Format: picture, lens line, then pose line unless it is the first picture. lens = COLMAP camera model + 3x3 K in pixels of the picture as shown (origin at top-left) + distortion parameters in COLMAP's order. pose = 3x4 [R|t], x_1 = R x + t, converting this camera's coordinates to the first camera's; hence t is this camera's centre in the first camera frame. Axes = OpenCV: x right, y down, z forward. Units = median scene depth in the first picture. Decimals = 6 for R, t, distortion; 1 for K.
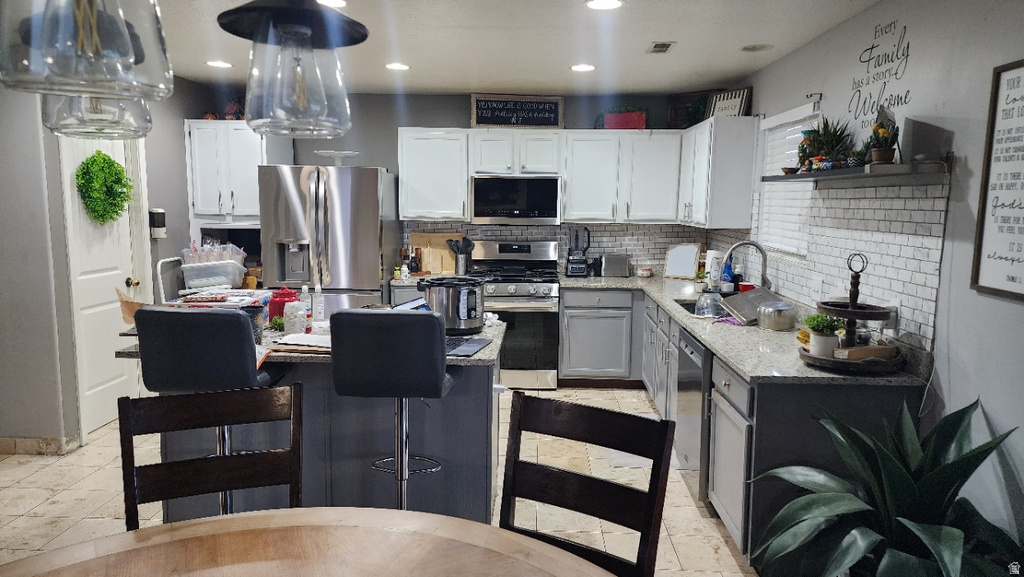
lens RADIAL K [[686.0, 0, 512.0], [0, 686.0, 288.5], [0, 0, 1]] dist [0.004149, 0.001286]
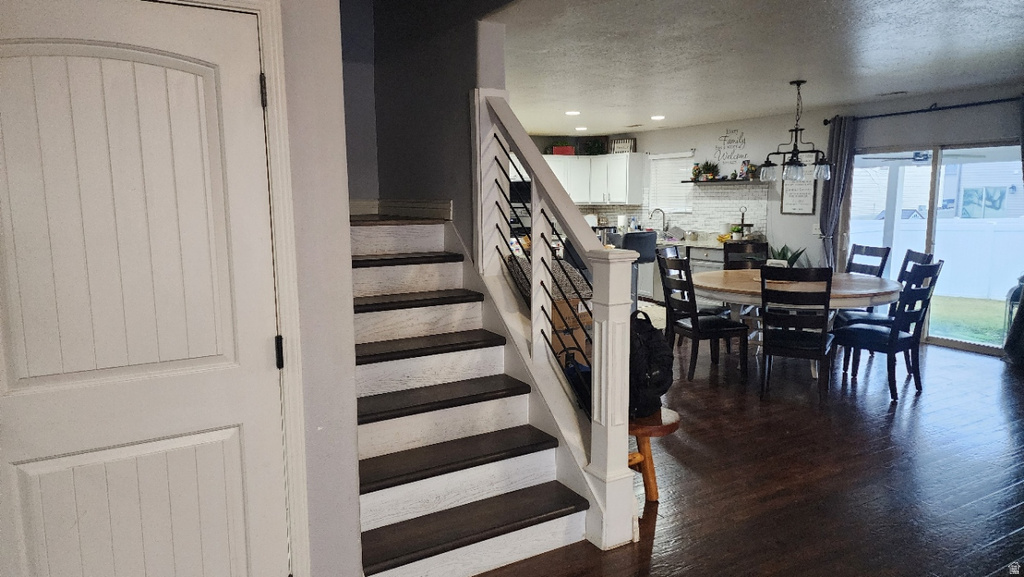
lens RADIAL K [[686.0, 0, 512.0], [0, 686.0, 288.5], [0, 0, 1]] dist [0.004149, 0.001286]
pose [[0.835314, -0.093995, 0.541678, -1.552699], [0.090134, 0.995358, 0.033727, 0.088924], [-0.542334, 0.020651, 0.839909, -0.772267]]
